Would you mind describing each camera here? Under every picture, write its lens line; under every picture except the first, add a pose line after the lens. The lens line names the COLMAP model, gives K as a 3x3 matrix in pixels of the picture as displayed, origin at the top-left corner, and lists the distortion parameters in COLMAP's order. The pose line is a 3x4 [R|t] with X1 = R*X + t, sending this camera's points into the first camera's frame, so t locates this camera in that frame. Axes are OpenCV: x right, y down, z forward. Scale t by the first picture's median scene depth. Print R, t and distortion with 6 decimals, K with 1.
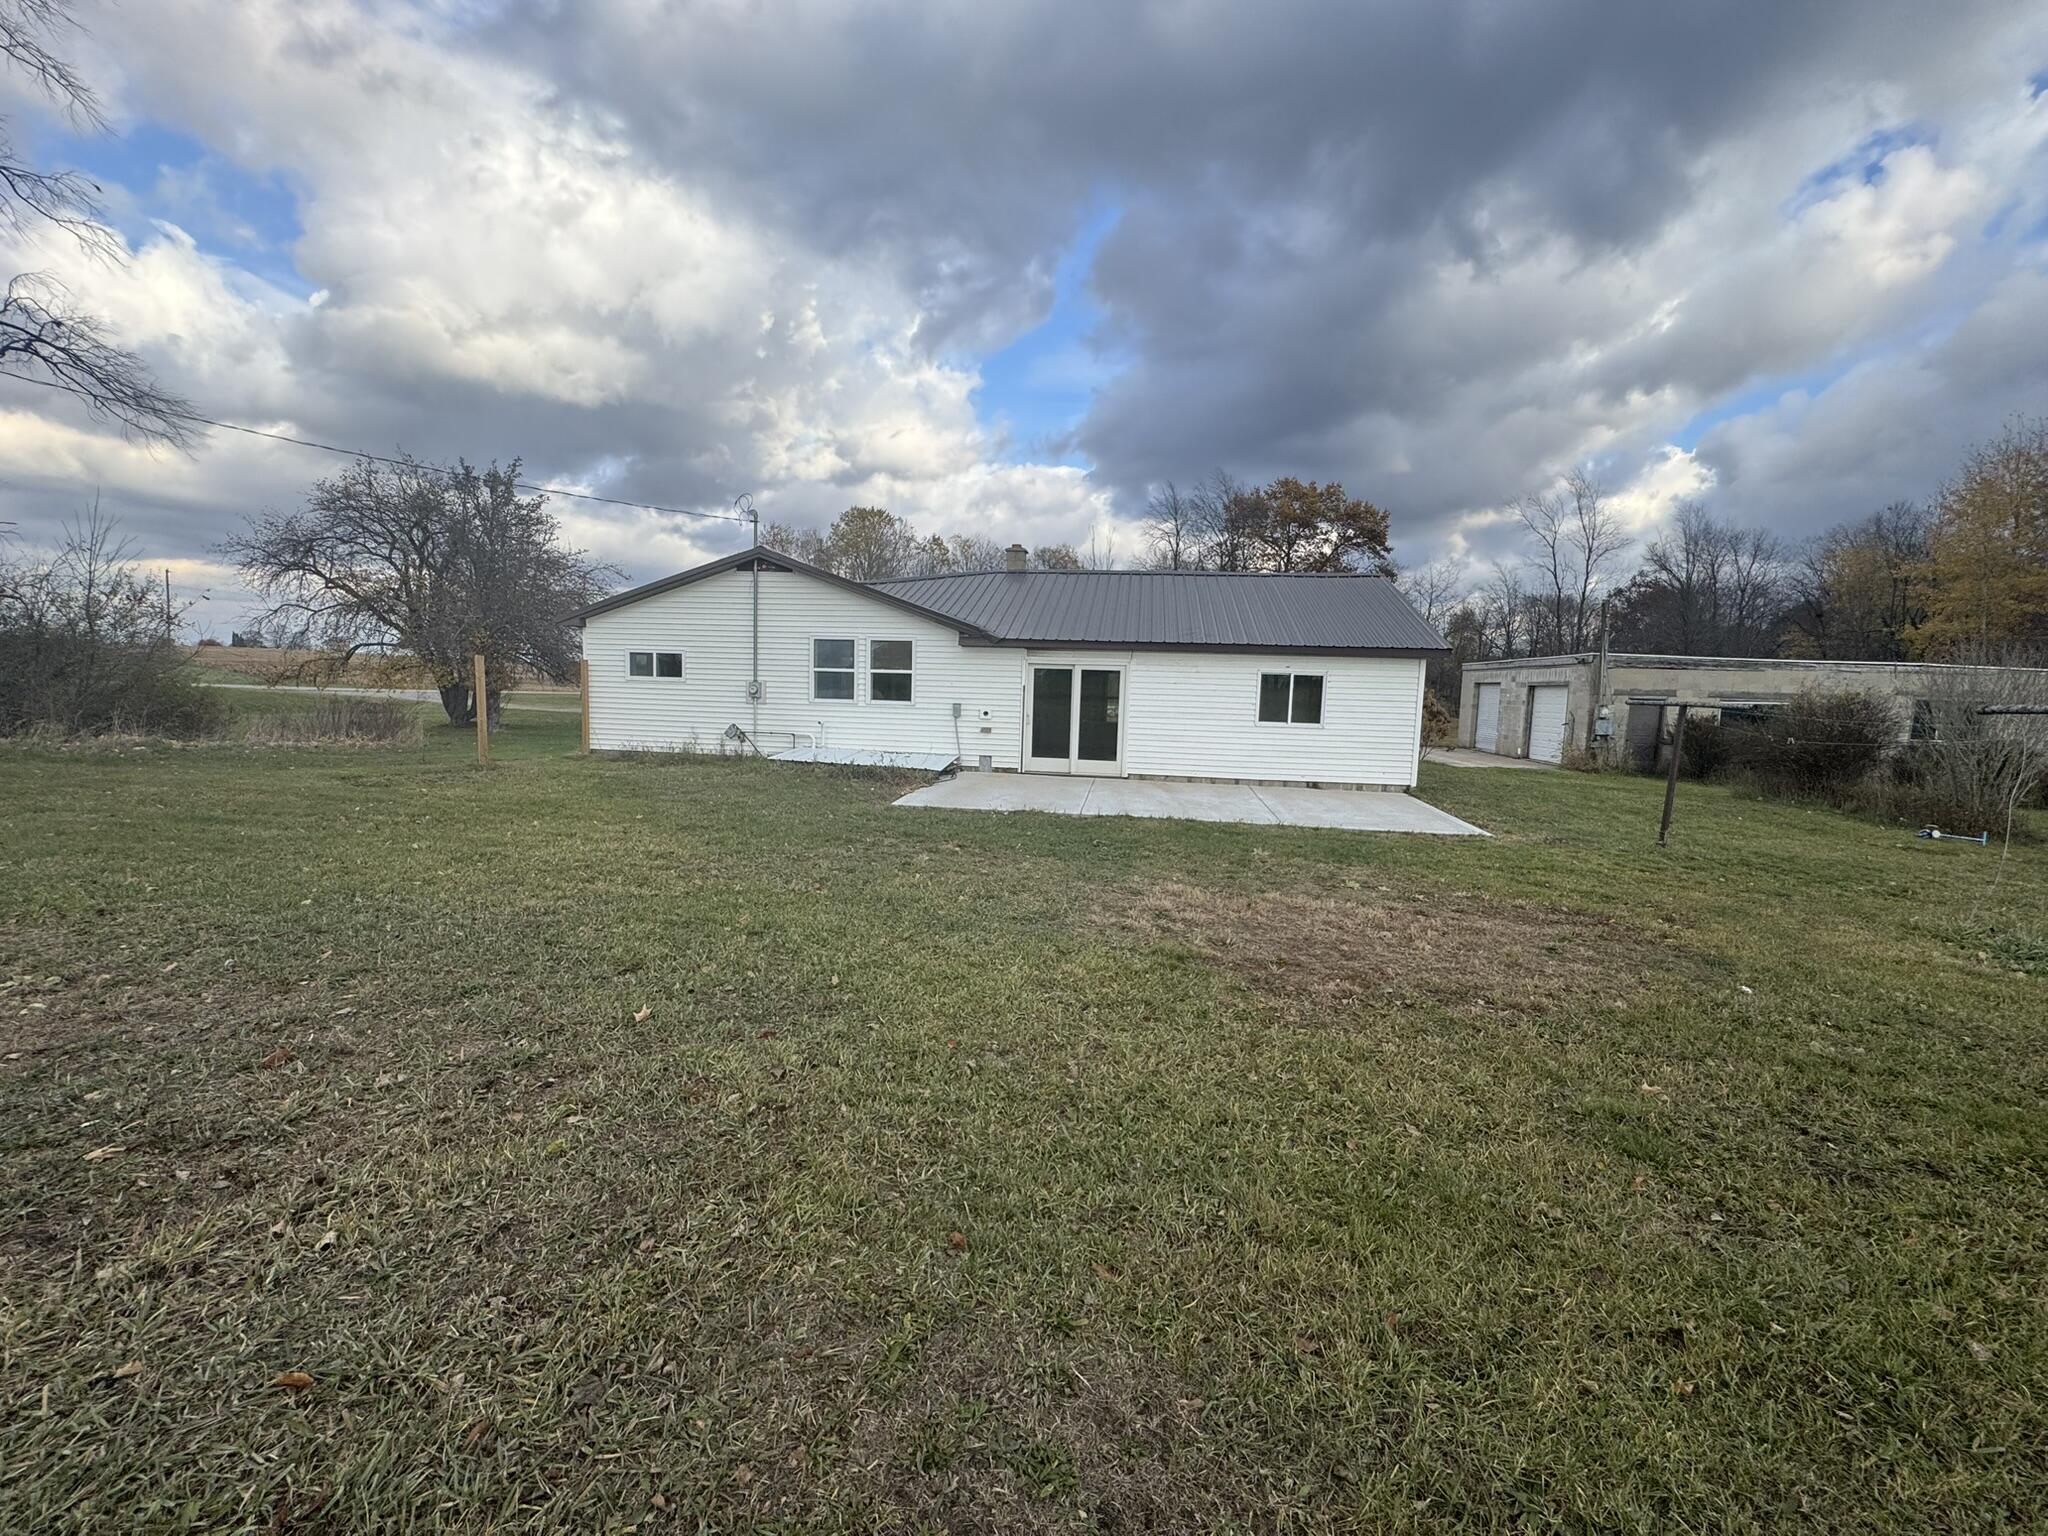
lens RADIAL K [[823.9, 0, 1023.7], [0, 823.9, 772.6], [0, 0, 1]] dist [-0.001892, -0.000164]
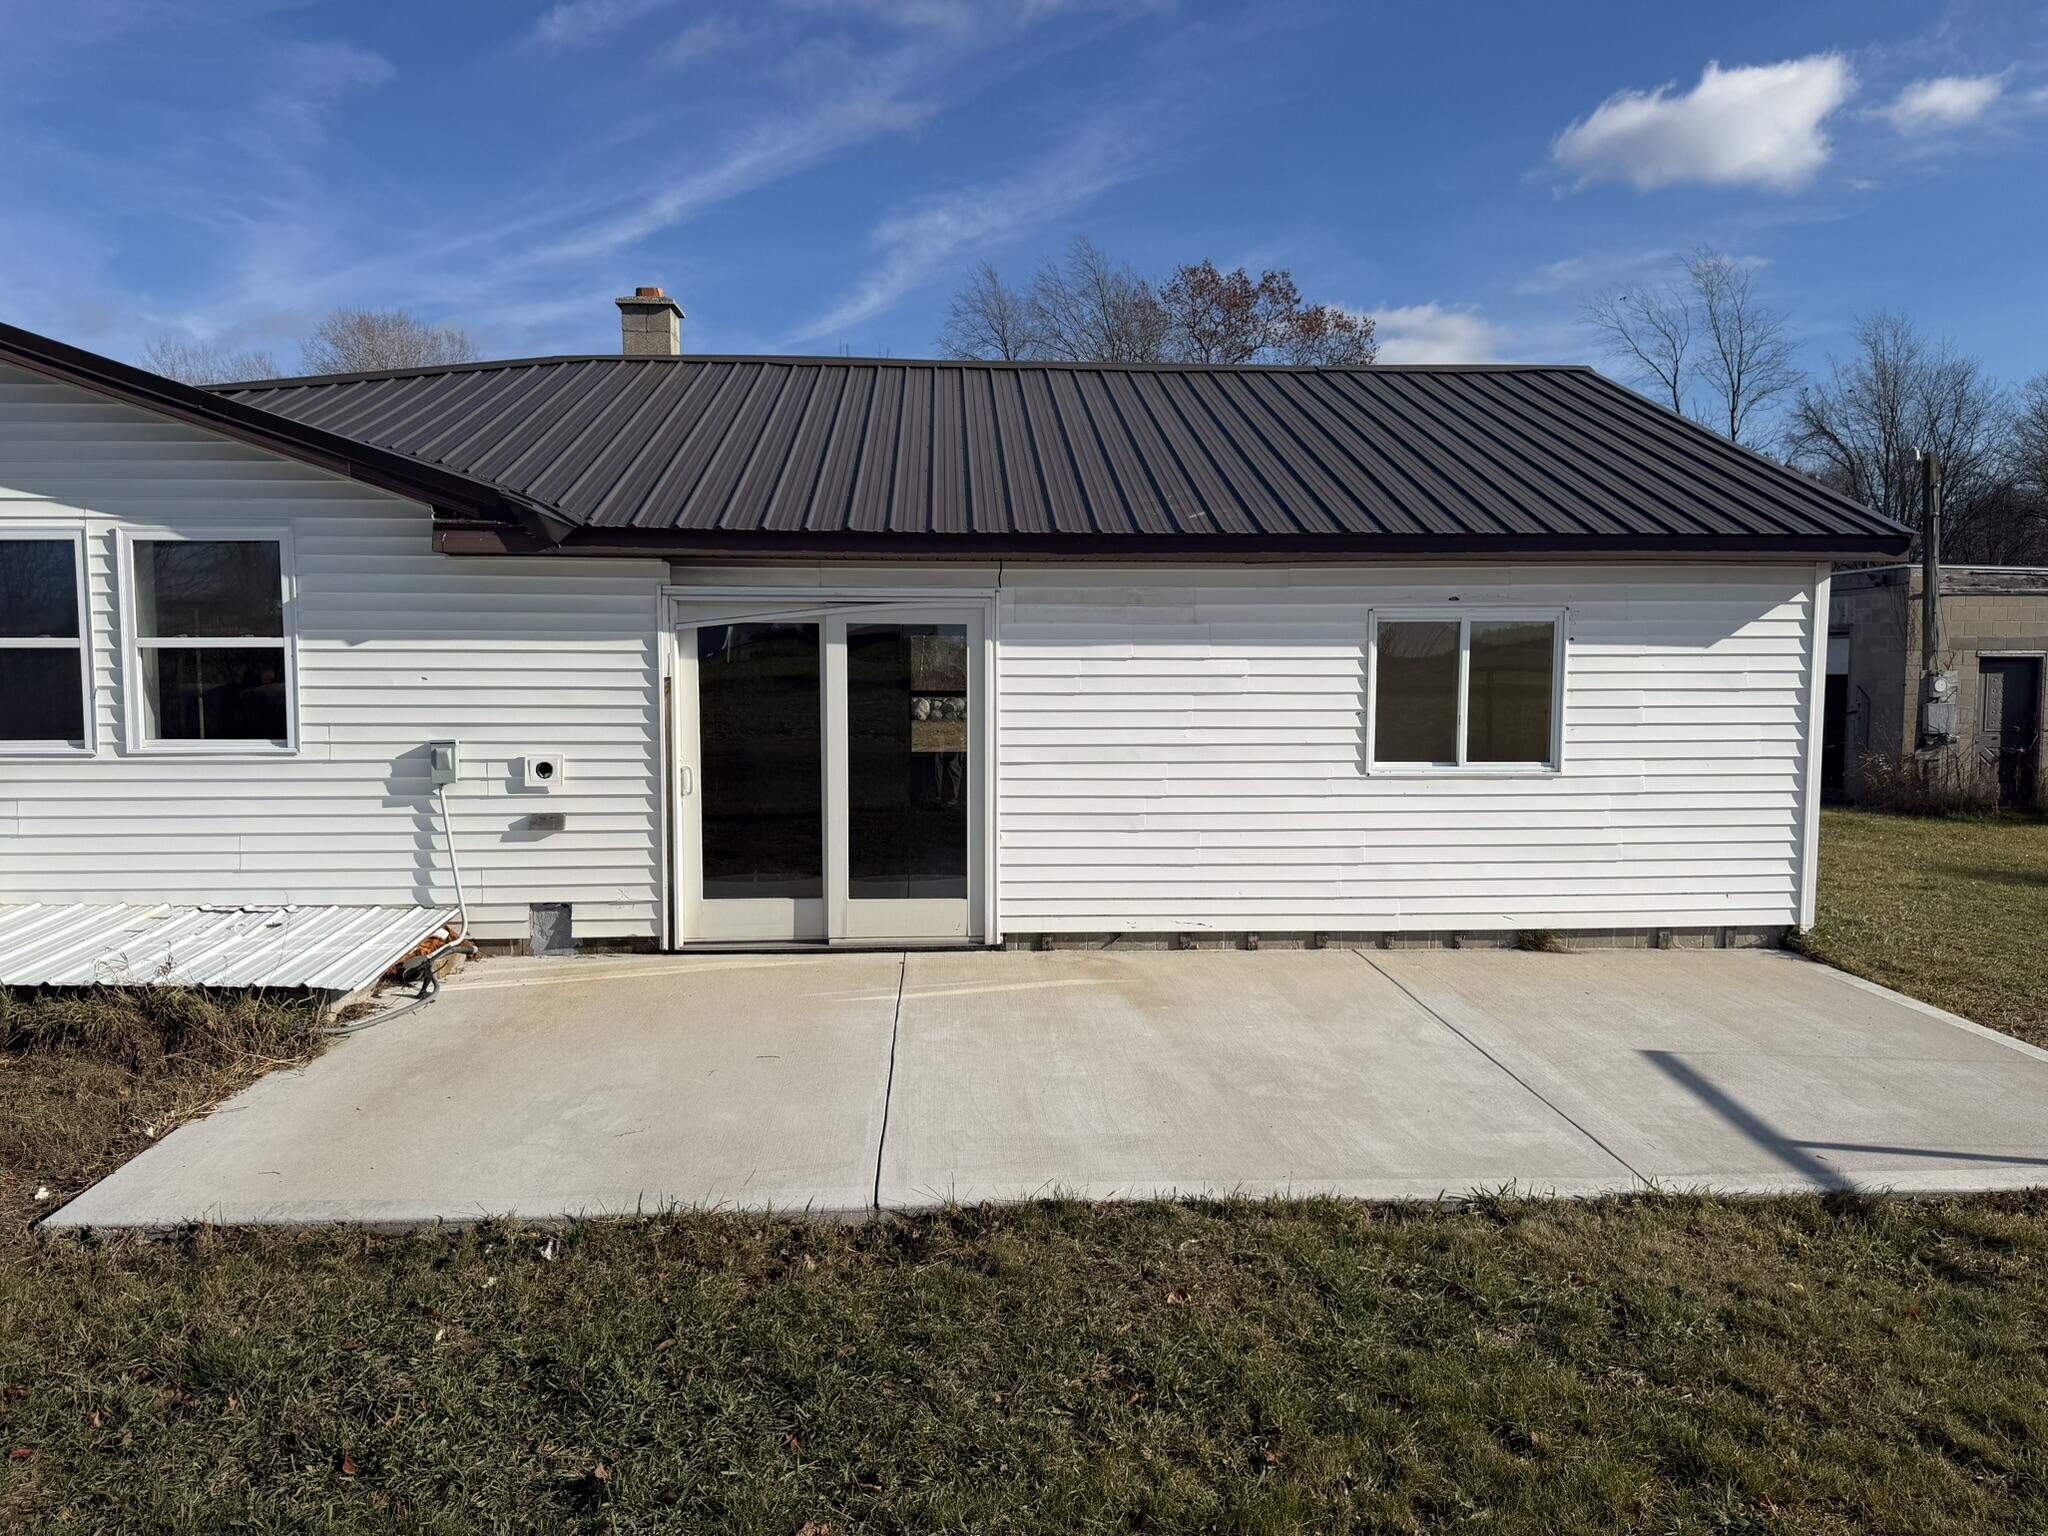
lens RADIAL K [[1430.3, 0, 1028.2], [0, 1430.3, 765.9], [0, 0, 1]] dist [-0.004291, -0.001552]
pose [[0.980710, -0.040652, 0.191194, 0.029983], [0.044968, 0.998821, -0.018285, -0.055446], [-0.190225, 0.026530, 0.981382, 0.436504]]
